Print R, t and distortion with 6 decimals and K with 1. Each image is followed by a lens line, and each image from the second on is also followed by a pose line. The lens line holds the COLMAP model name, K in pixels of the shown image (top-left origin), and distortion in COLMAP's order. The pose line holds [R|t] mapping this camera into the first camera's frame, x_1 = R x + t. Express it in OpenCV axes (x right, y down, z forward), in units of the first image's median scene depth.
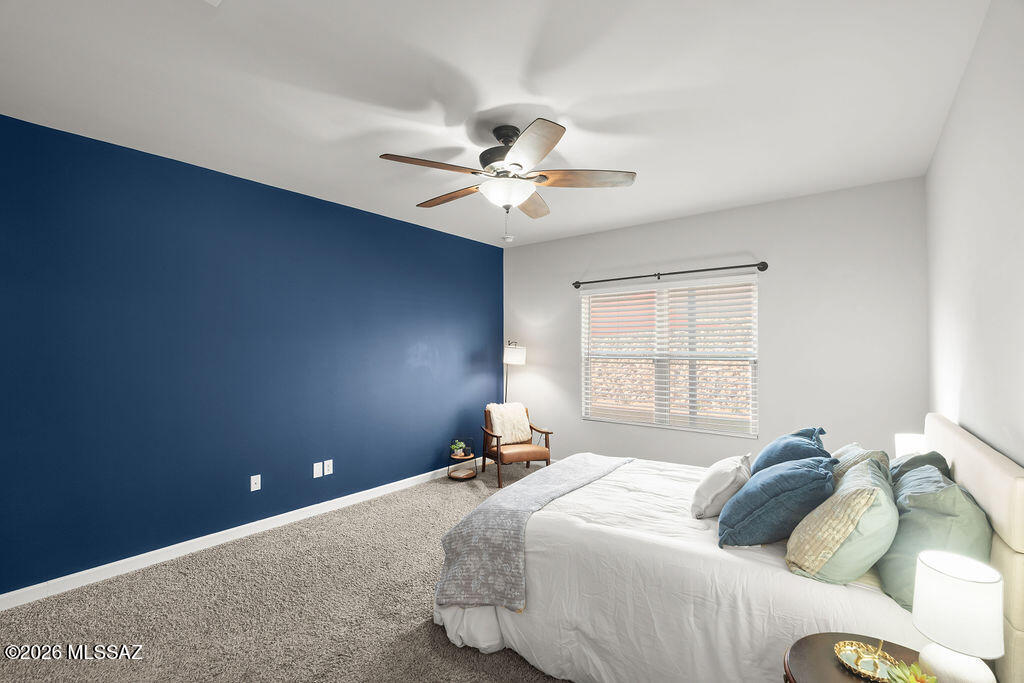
lens RADIAL K [[454.5, 0, 511.1], [0, 454.5, 342.8], [0, 0, 1]] dist [-0.003131, -0.000614]
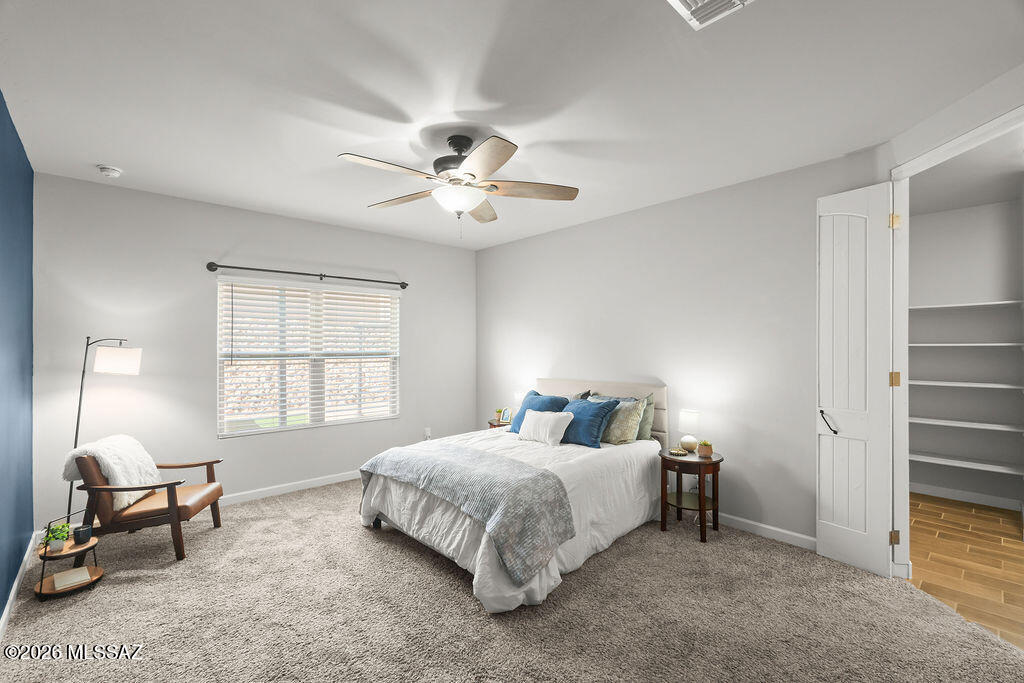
lens RADIAL K [[454.5, 0, 508.7], [0, 454.5, 344.3], [0, 0, 1]] dist [-0.003131, -0.000614]
pose [[0.151913, 0.003321, 0.988388, -0.618067], [-0.007428, 0.999970, -0.002218, 0.003262], [-0.988366, -0.007005, 0.151933, 0.435924]]
